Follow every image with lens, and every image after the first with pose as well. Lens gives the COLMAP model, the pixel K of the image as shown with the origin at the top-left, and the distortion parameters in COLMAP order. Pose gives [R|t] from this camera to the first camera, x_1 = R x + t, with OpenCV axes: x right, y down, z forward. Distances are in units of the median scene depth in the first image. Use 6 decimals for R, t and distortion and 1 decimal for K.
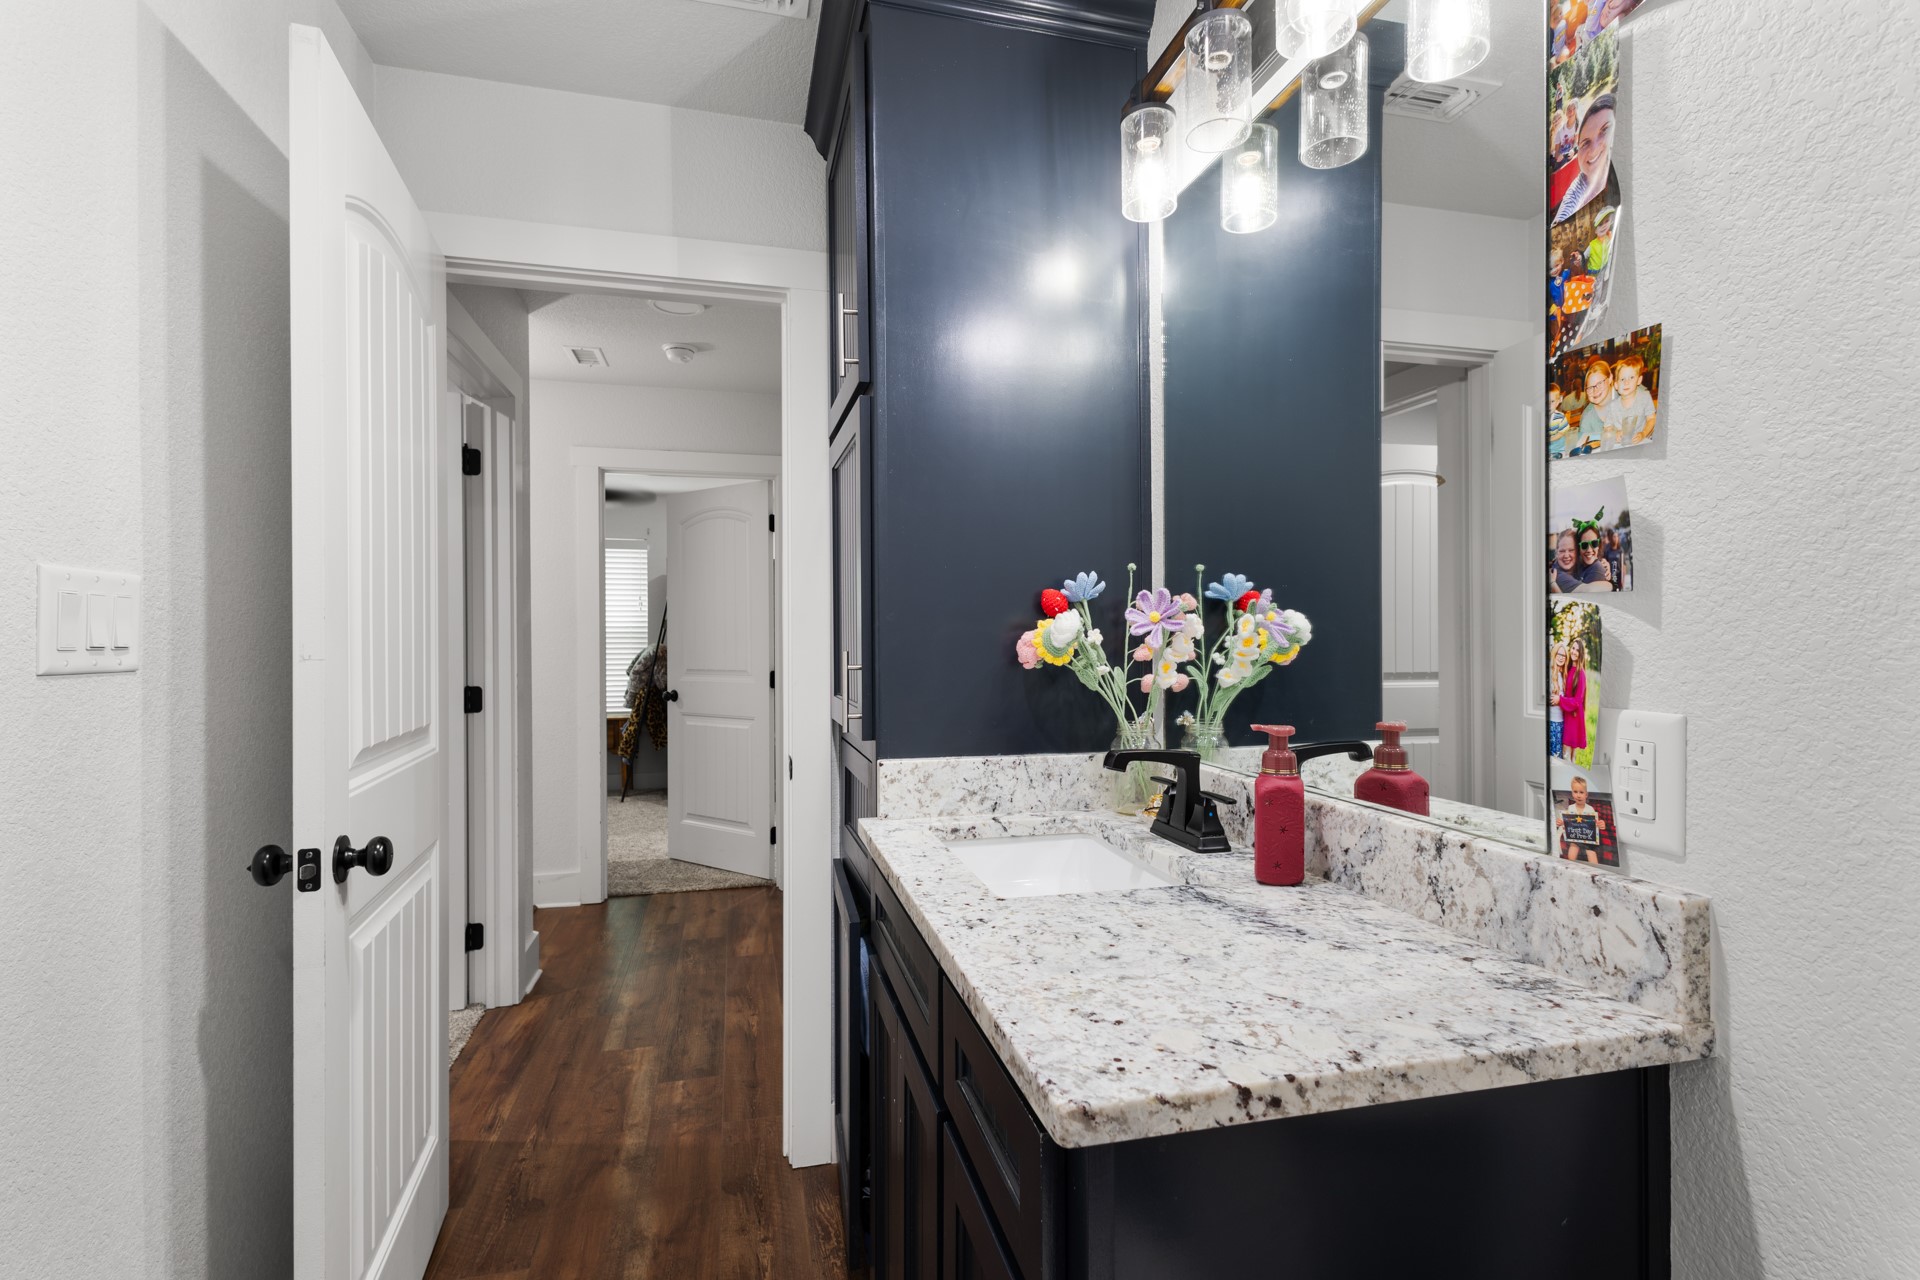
lens RADIAL K [[887.5, 0, 954.3], [0, 887.5, 643.0], [0, 0, 1]] dist [0.008073, -0.001422]
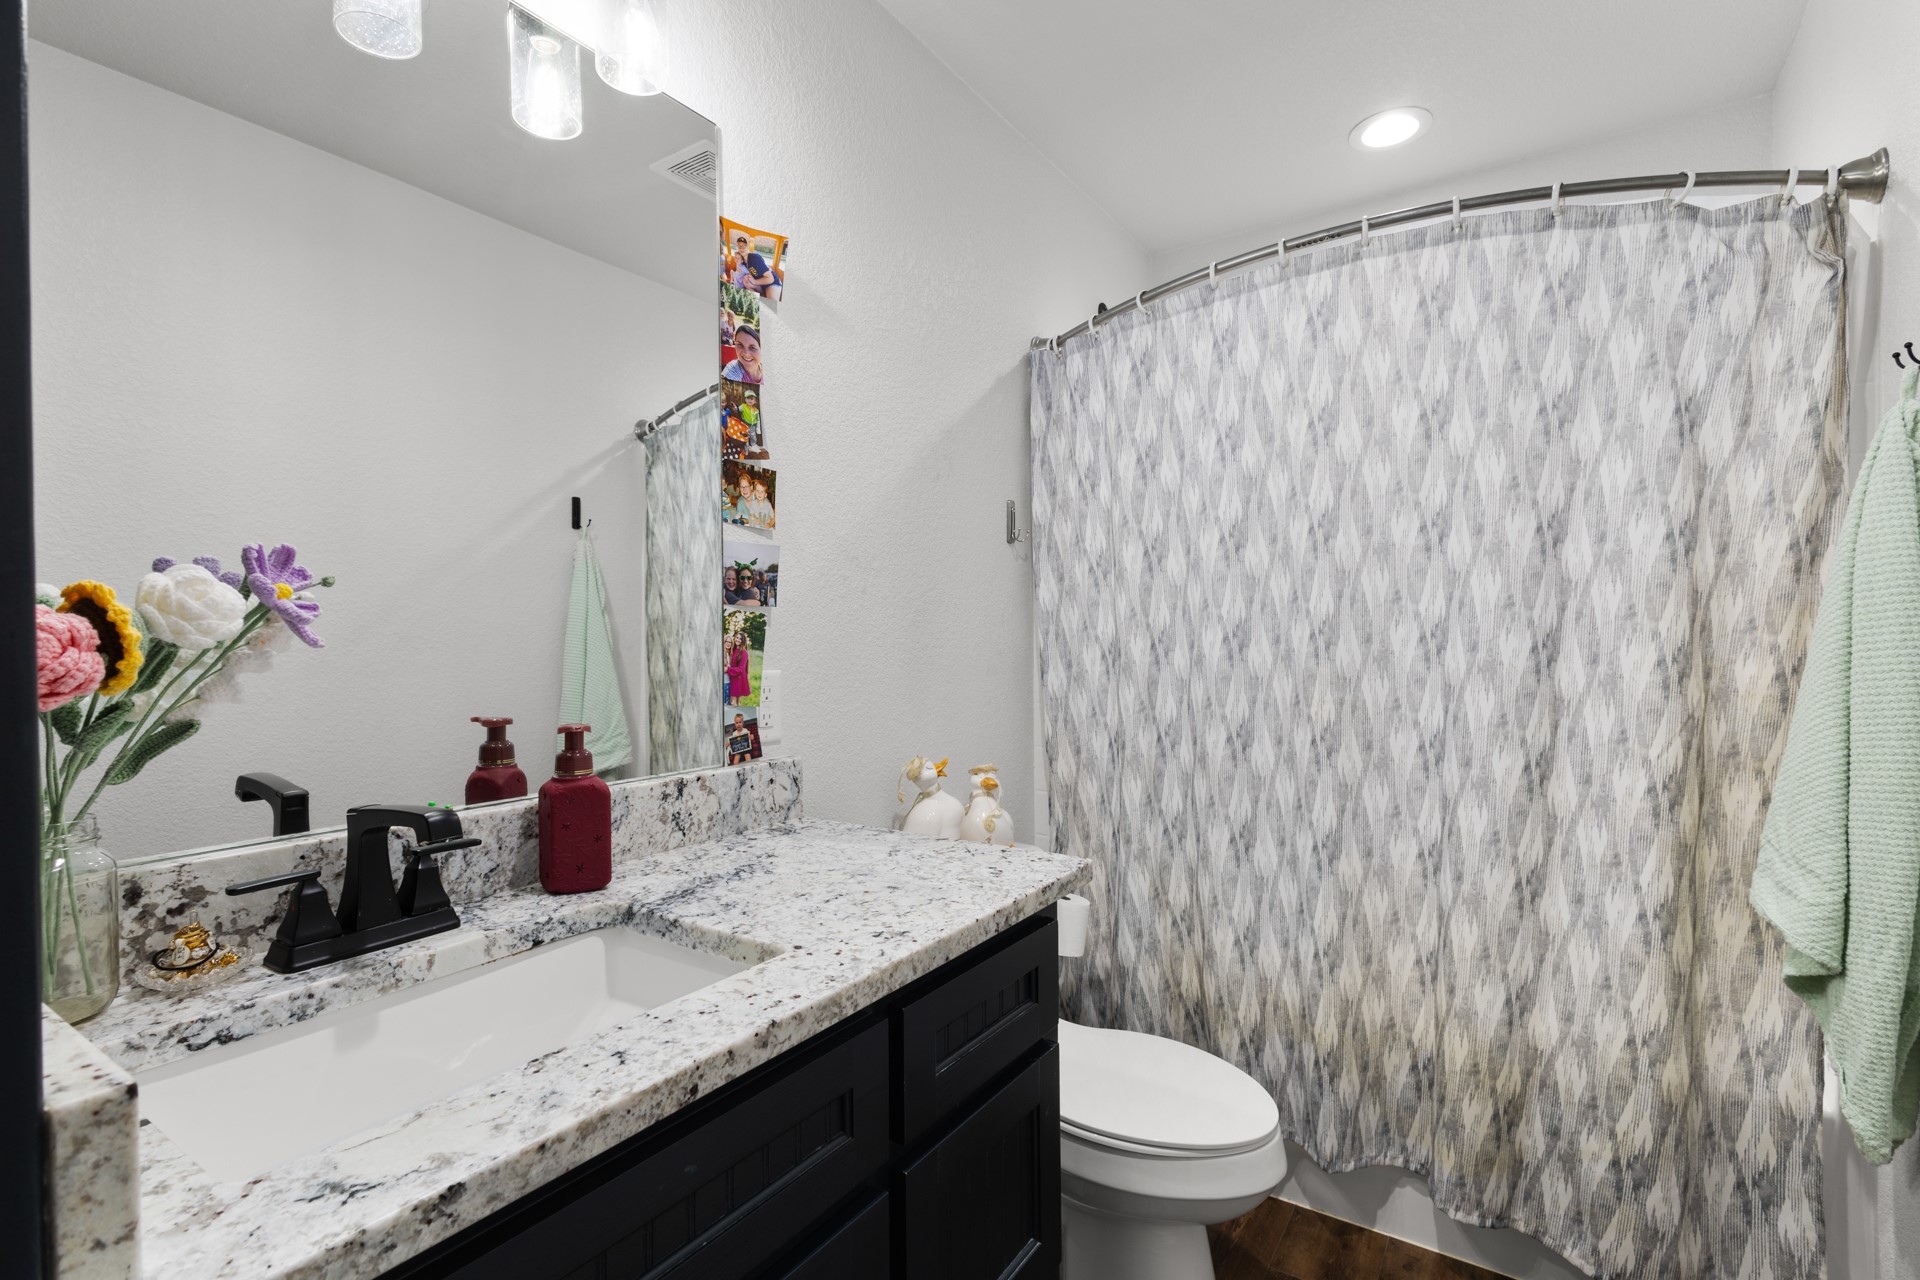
lens RADIAL K [[887.5, 0, 956.9], [0, 887.5, 636.2], [0, 0, 1]] dist [0.008073, -0.001422]
pose [[-0.674824, 0.006582, 0.737950, -0.828465], [0.012314, 0.999921, 0.002342, 0.004118], [-0.737876, 0.010668, -0.674852, 1.835455]]
